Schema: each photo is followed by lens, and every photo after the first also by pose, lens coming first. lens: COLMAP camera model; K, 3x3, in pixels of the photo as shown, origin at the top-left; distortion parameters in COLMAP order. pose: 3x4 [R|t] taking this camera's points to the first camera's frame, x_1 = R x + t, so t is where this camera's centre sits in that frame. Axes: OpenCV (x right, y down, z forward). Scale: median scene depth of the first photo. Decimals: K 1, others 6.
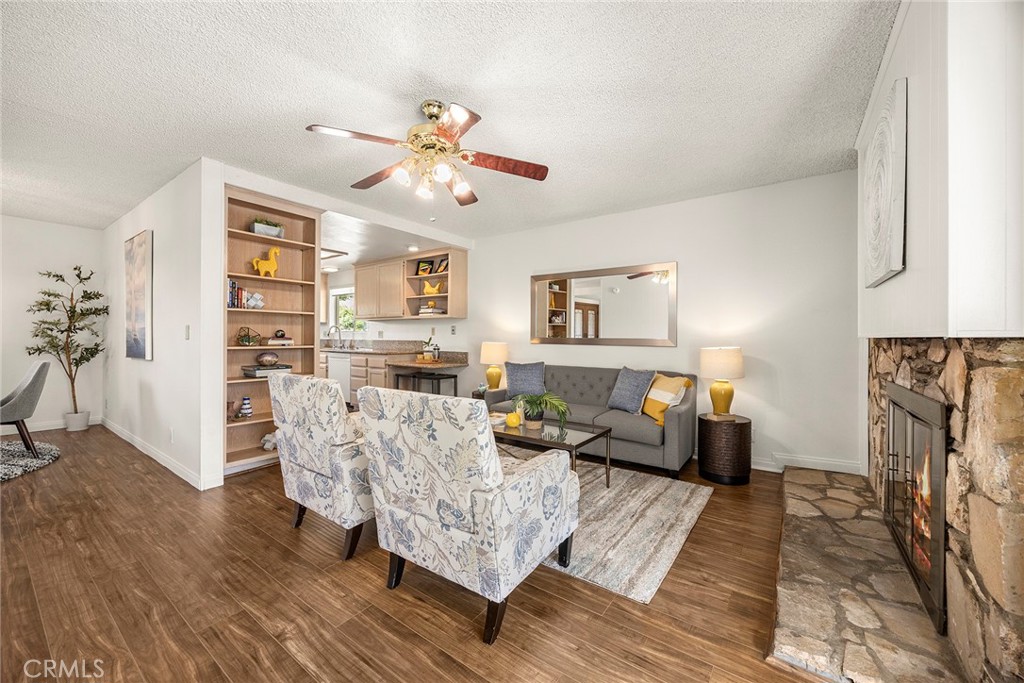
lens RADIAL K [[394.6, 0, 507.6], [0, 394.6, 336.9], [0, 0, 1]] dist [-0.002361, -0.000136]
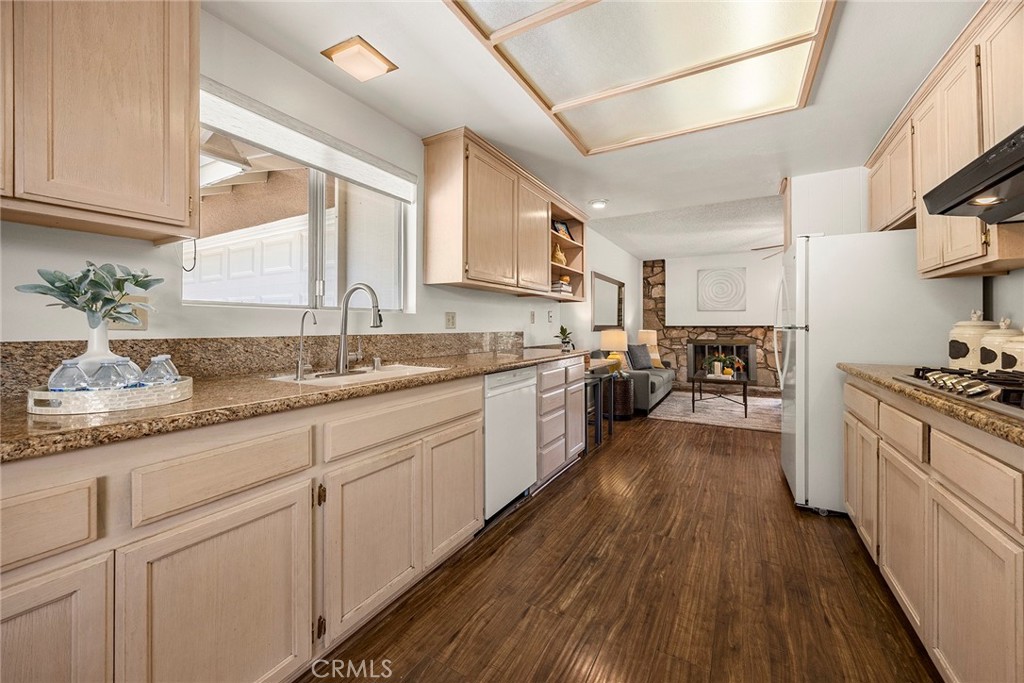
lens RADIAL K [[394.6, 0, 512.0], [0, 394.6, 323.5], [0, 0, 1]] dist [-0.002361, -0.000136]
pose [[-0.098349, -0.000651, 0.995152, -0.910755], [-0.001770, 0.999998, 0.000479, -0.003078], [-0.995150, -0.001714, -0.098350, 1.176092]]
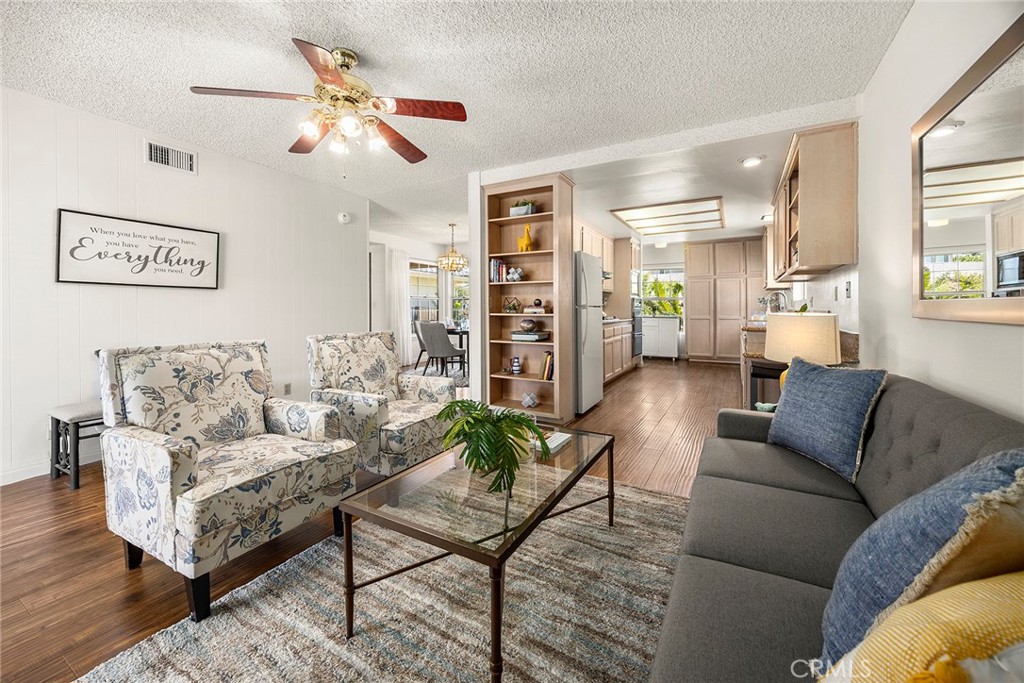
lens RADIAL K [[394.6, 0, 512.7], [0, 394.6, 308.6], [0, 0, 1]] dist [-0.002361, -0.000136]
pose [[0.104248, -0.005591, -0.994536, 0.313705], [-0.001189, 0.999983, -0.005746, 0.010148], [0.994551, 0.001782, 0.104239, 0.538562]]
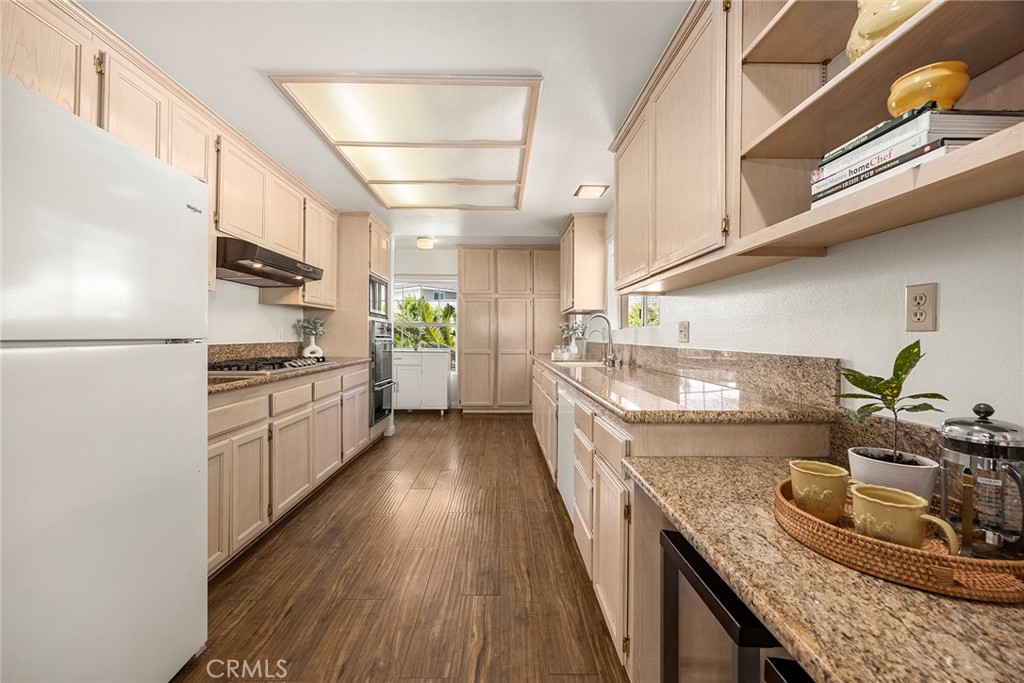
lens RADIAL K [[394.6, 0, 507.2], [0, 394.6, 335.6], [0, 0, 1]] dist [-0.002361, -0.000136]
pose [[0.598069, -0.004092, -0.801434, -0.171268], [-0.003500, 0.999964, -0.007718, -0.000360], [0.801437, 0.007421, 0.598033, 0.813685]]
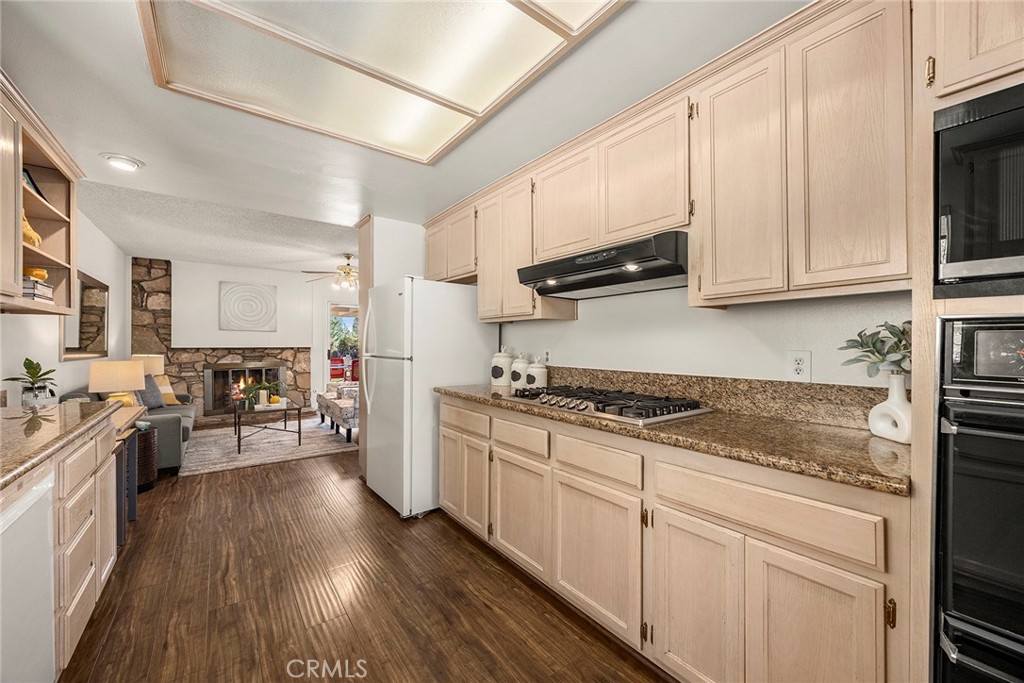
lens RADIAL K [[394.6, 0, 512.1], [0, 394.6, 345.5], [0, 0, 1]] dist [-0.002361, -0.000136]
pose [[-0.954614, -0.013493, 0.297541, -0.774480], [-0.011672, 0.999901, 0.007893, -0.020541], [-0.297618, 0.004062, -0.954676, 1.243600]]
